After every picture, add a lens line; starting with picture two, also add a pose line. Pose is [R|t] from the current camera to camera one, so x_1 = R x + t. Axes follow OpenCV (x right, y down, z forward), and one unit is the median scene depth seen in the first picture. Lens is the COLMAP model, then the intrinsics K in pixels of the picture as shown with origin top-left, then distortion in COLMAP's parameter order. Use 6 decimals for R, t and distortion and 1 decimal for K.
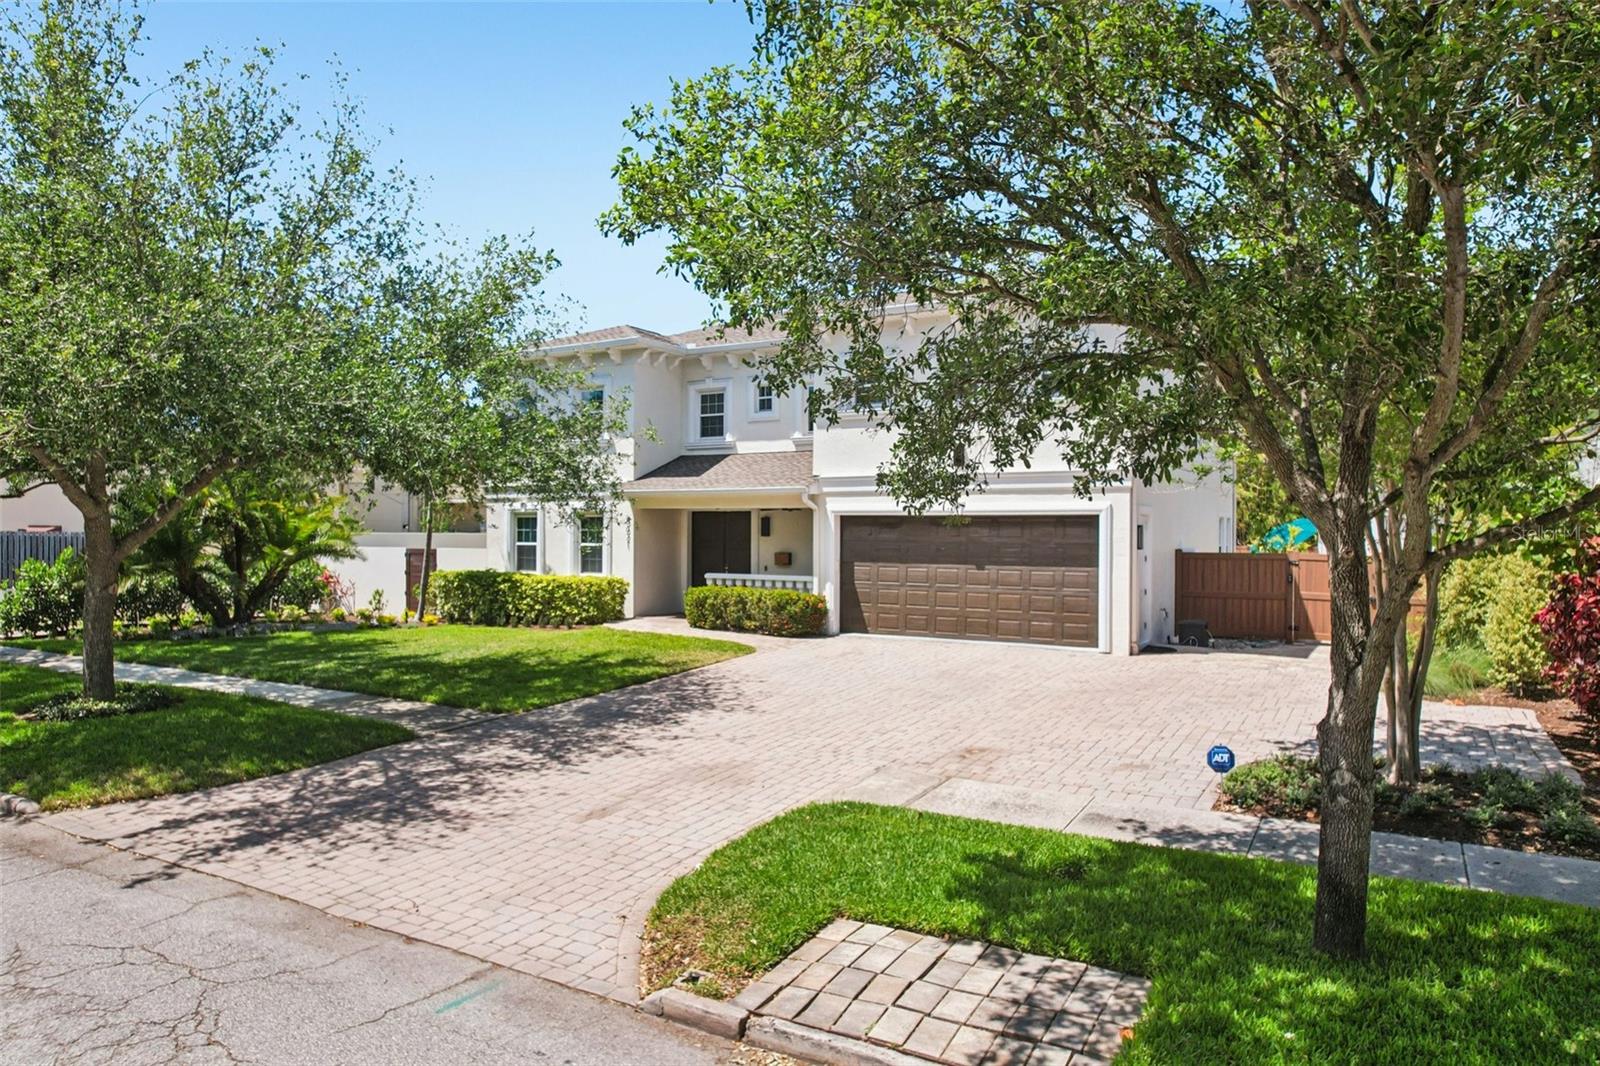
lens RADIAL K [[1030.6, 0, 800.4], [0, 1030.6, 514.2], [0, 0, 1]] dist [-0.073381, 0.060136]
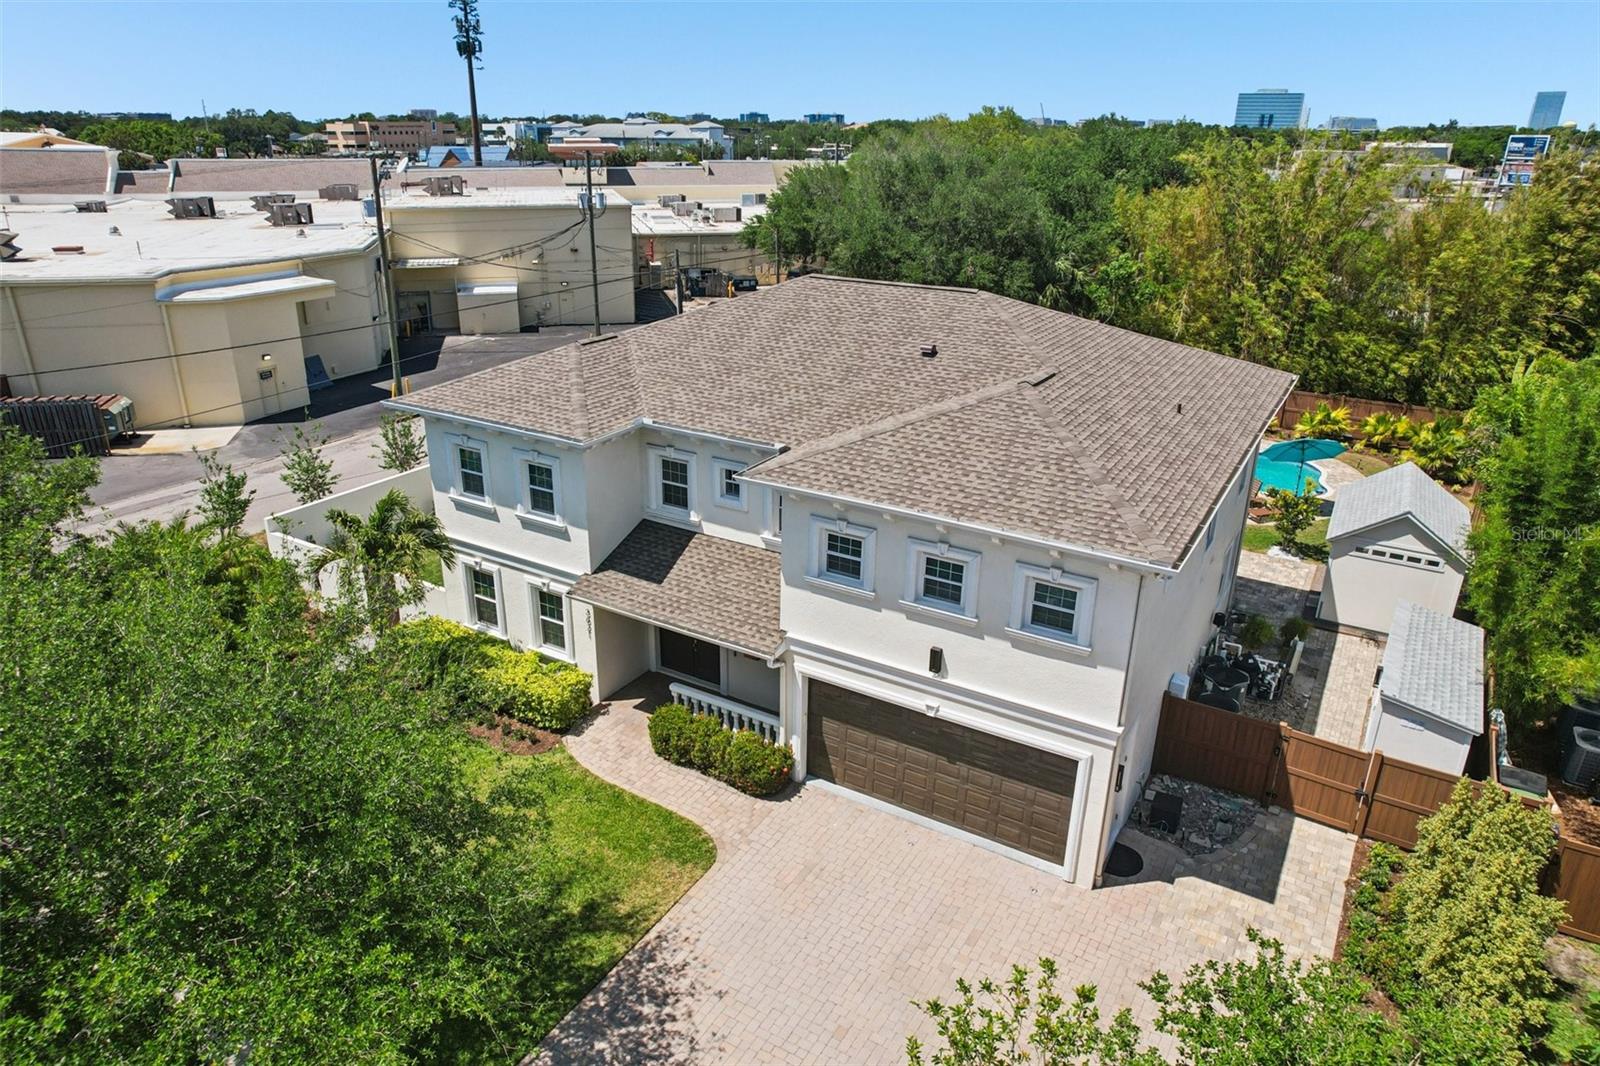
lens RADIAL K [[1030.6, 0, 800.4], [0, 1030.6, 514.2], [0, 0, 1]] dist [-0.073381, 0.060136]
pose [[0.999865, 0.014283, -0.008064, 0.036582], [-0.010244, 0.927734, 0.373102, -0.479510], [0.012810, -0.372969, 0.927755, 0.187963]]
